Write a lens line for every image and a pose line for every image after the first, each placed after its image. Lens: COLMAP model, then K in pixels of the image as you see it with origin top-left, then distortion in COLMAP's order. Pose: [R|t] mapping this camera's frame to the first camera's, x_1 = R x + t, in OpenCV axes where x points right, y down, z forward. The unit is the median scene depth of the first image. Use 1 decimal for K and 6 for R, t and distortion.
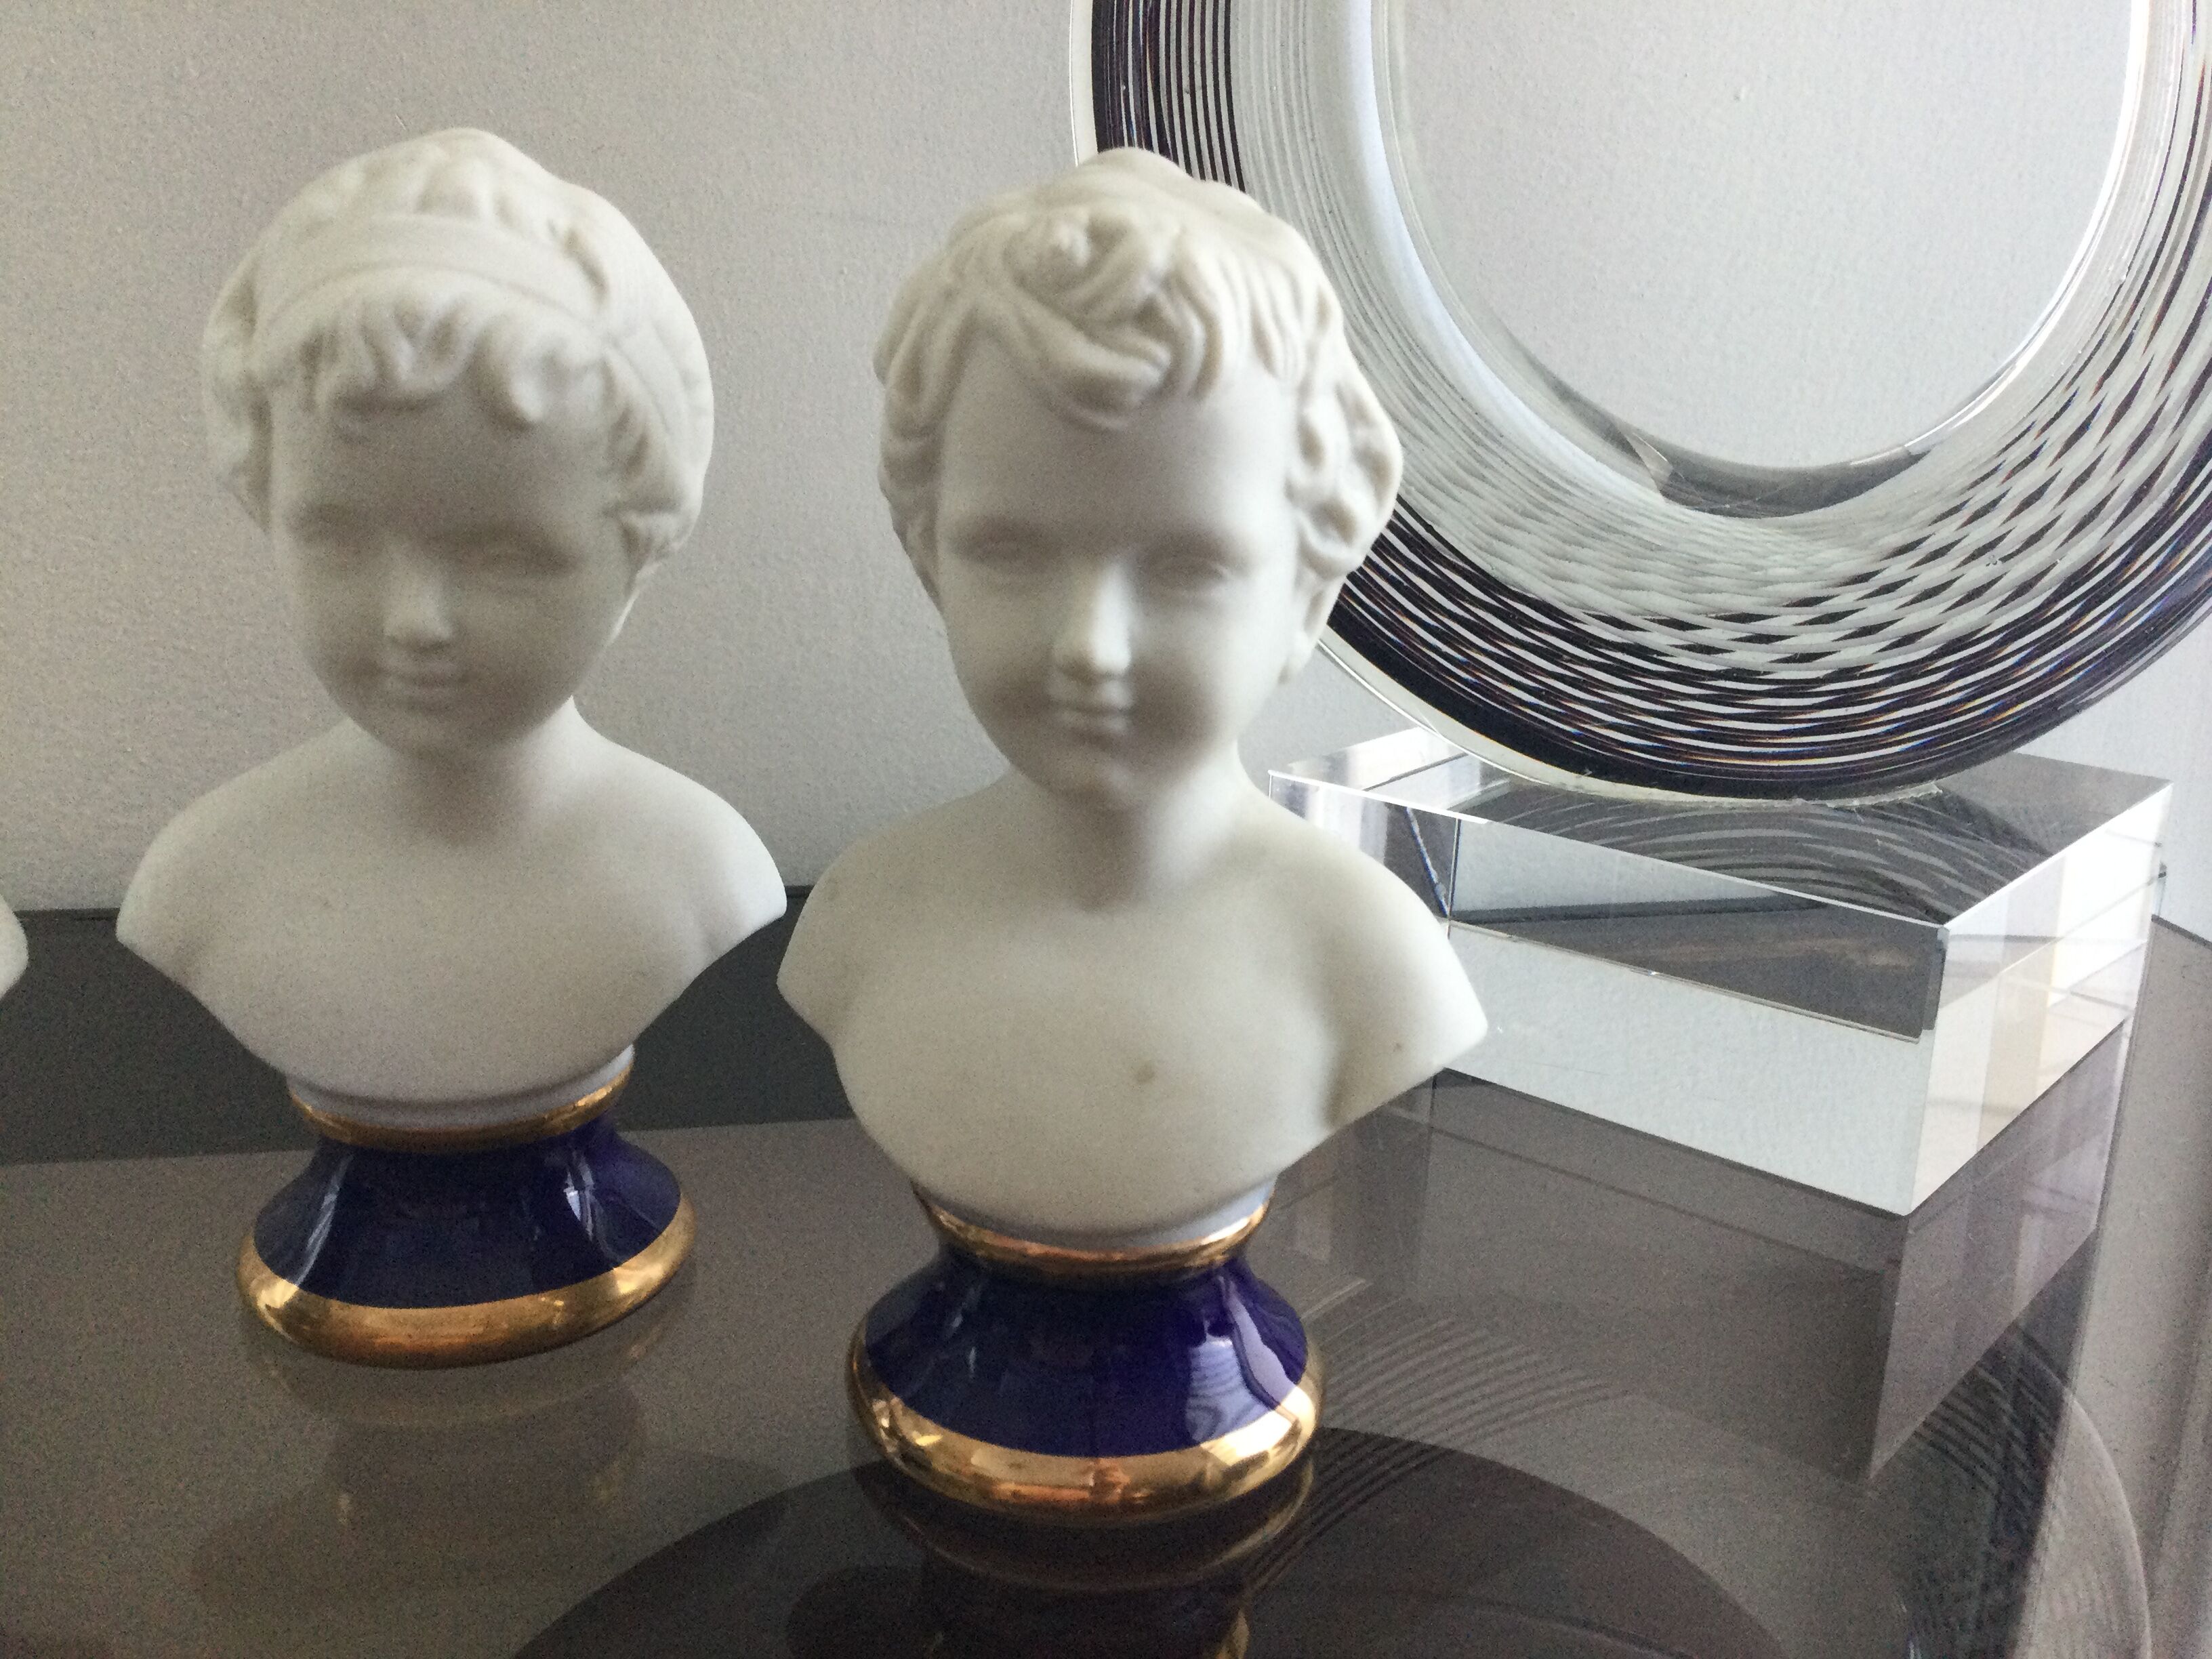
lens RADIAL K [[1996.0, 0, 1182.9], [0, 1996.0, 845.2], [0, 0, 1]] dist [0.011796, -0.005241]
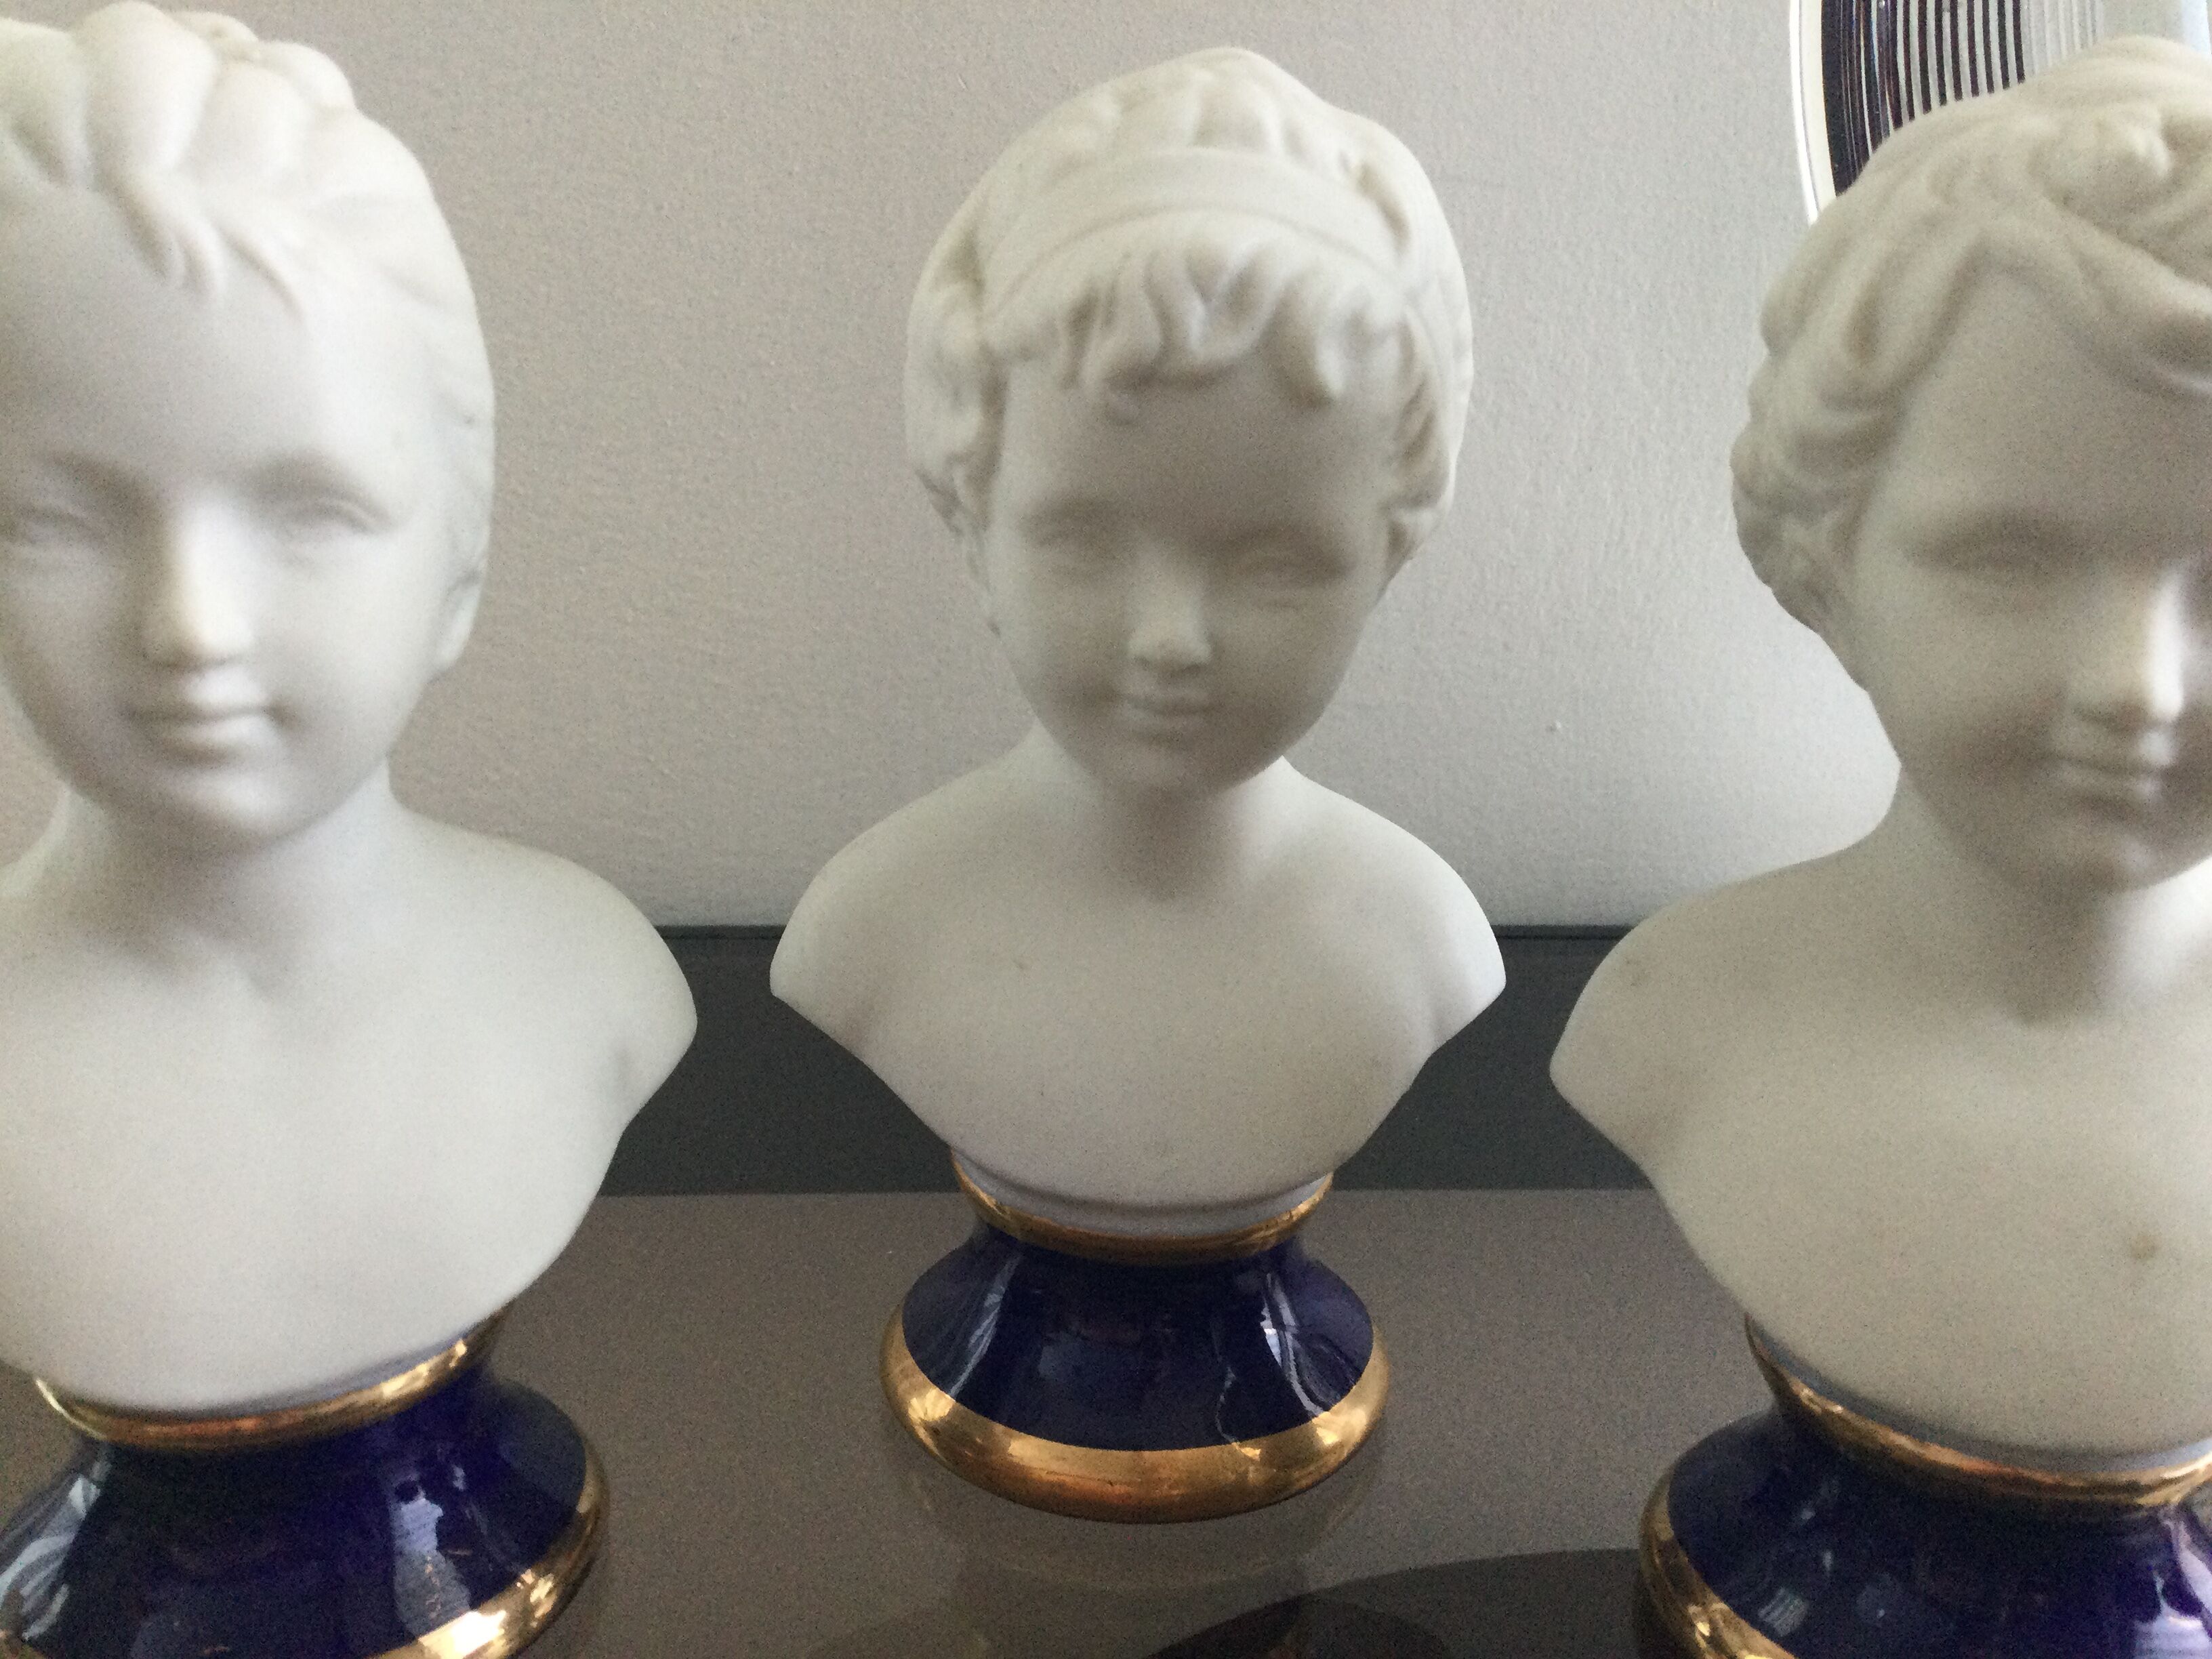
lens RADIAL K [[1978.8, 0, 1106.0], [0, 1978.8, 829.5], [0, 0, 1]] dist [0.065485, -0.196211]
pose [[0.984313, 0.026467, -0.174435, -0.266275], [-0.027323, 0.999624, -0.002508, -0.029927], [0.174303, 0.007235, 0.984665, 0.182601]]
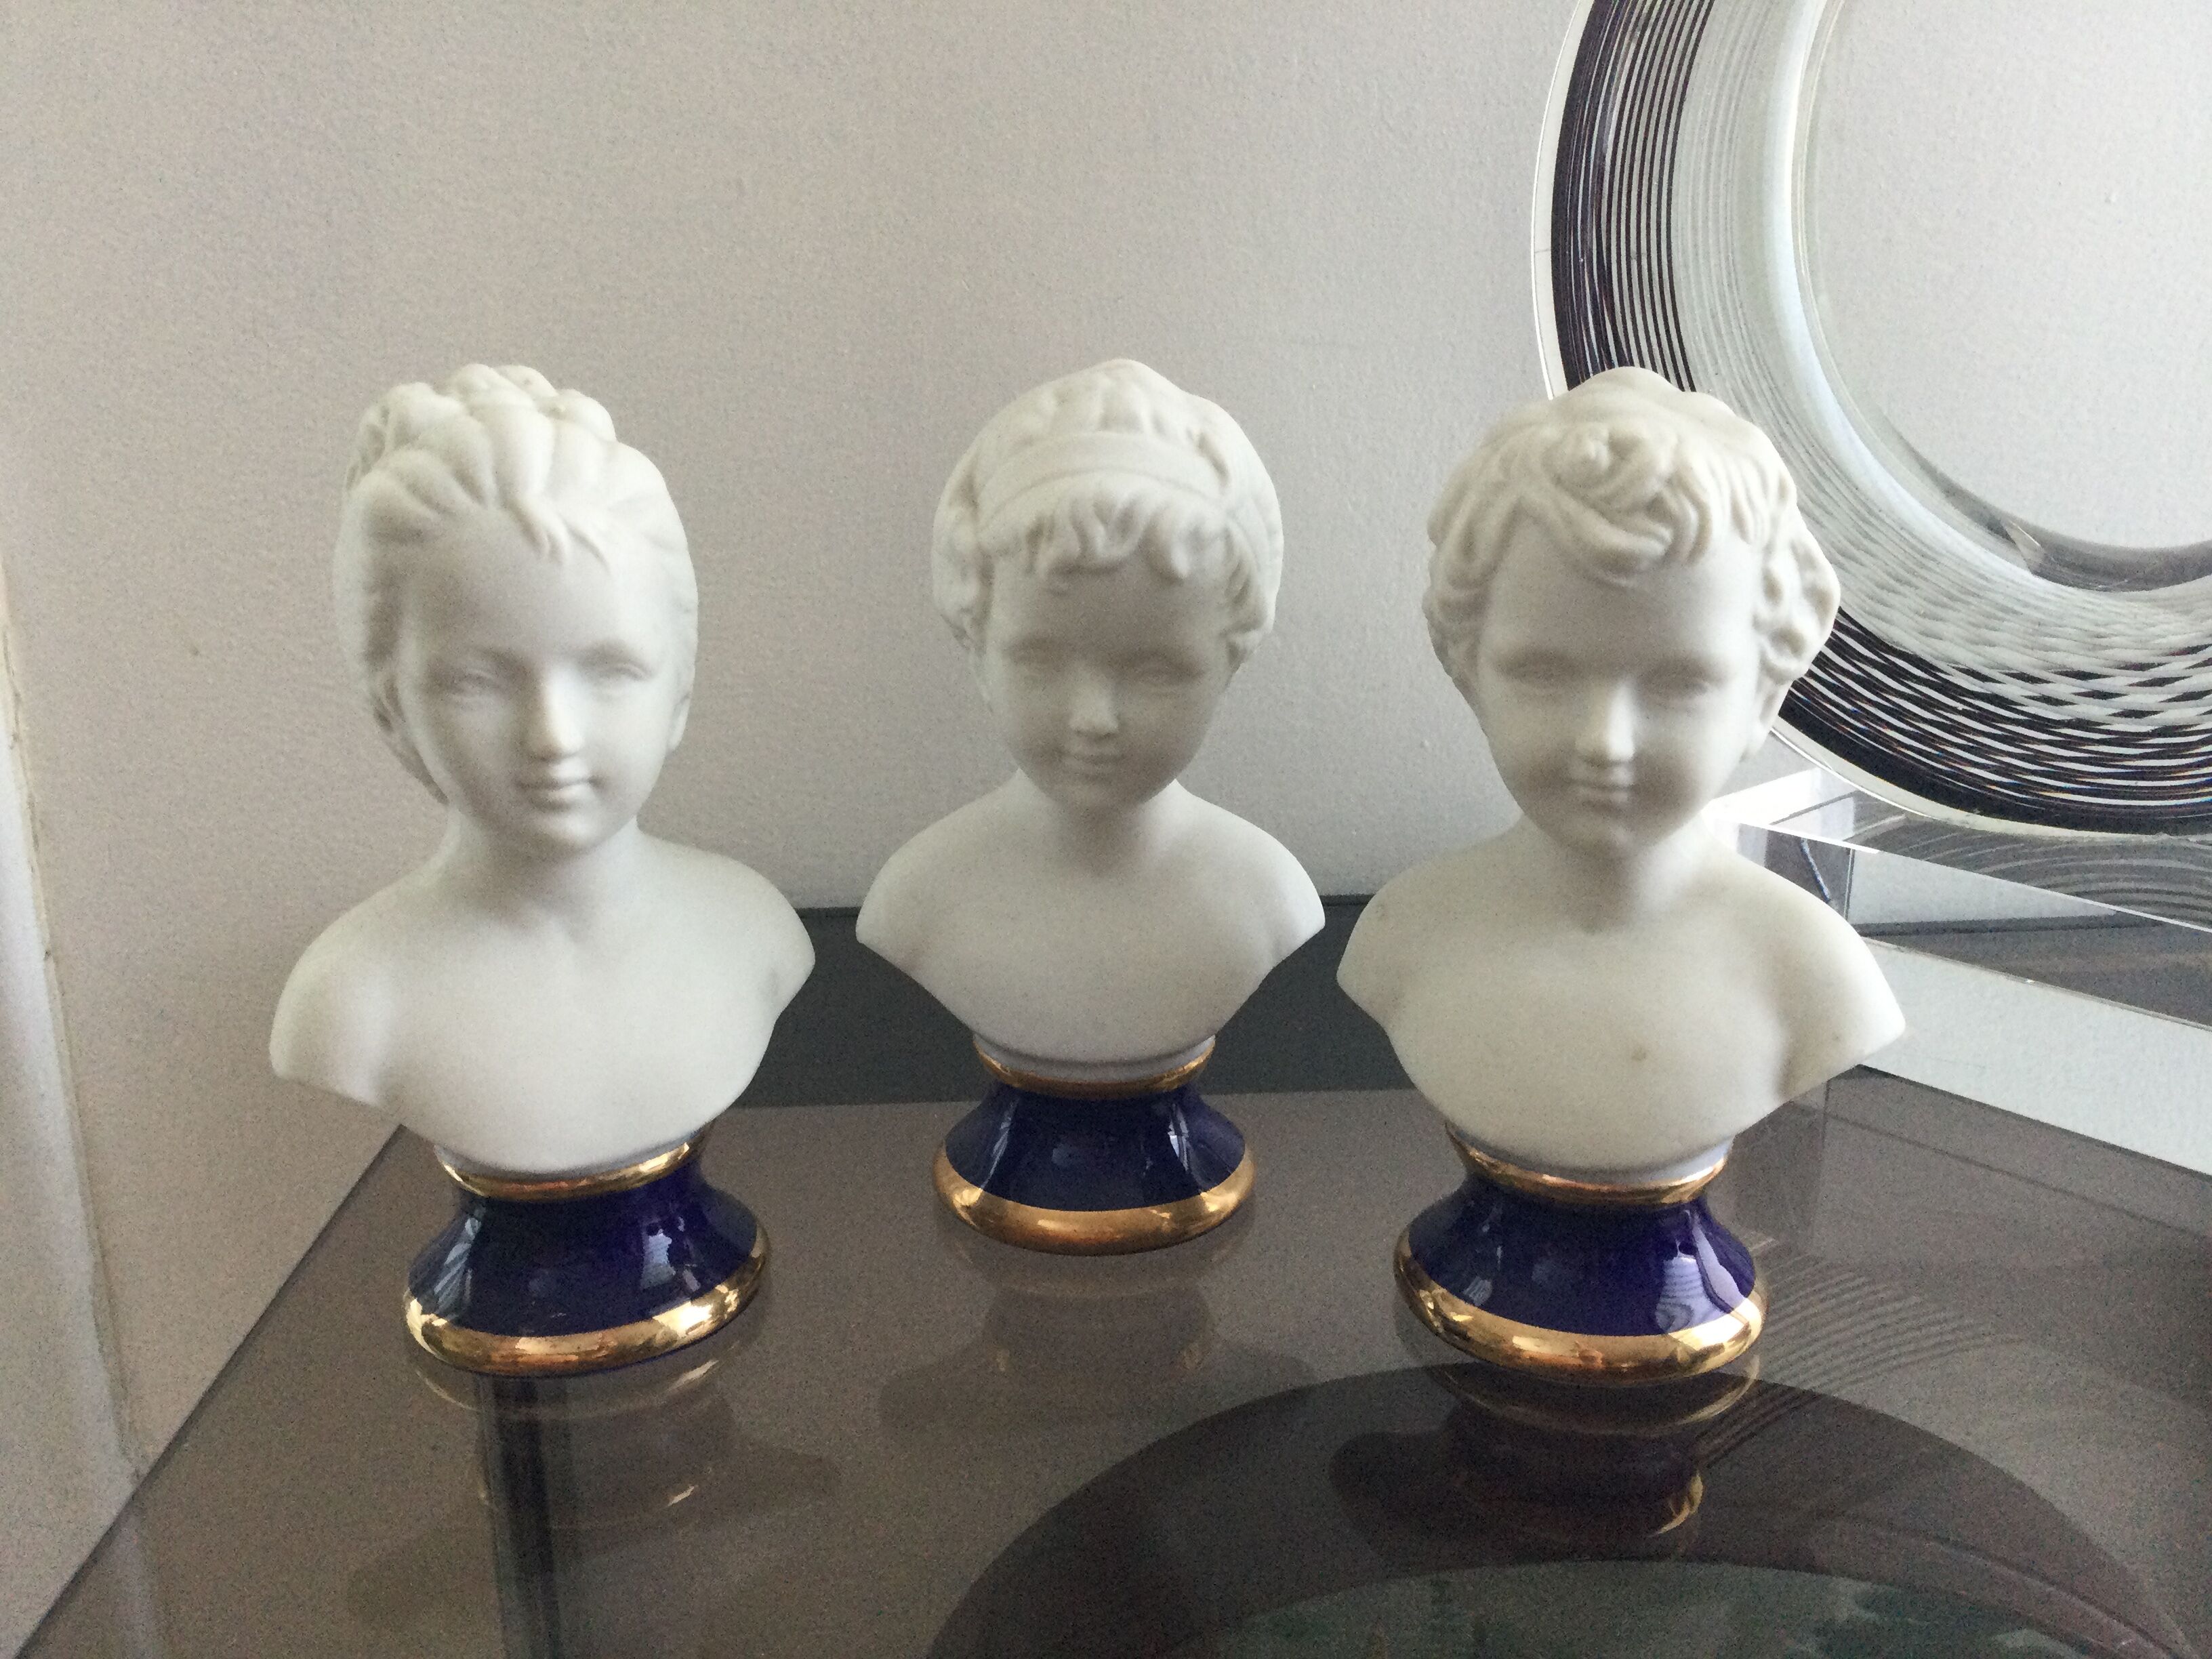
lens RADIAL K [[1978.8, 0, 1106.0], [0, 1978.8, 829.5], [0, 0, 1]] dist [0.065485, -0.196211]
pose [[0.981566, 0.002577, -0.191107, -0.110343], [-0.002595, 0.999997, 0.000158, -0.034720], [0.191107, 0.000340, 0.981569, -0.367714]]
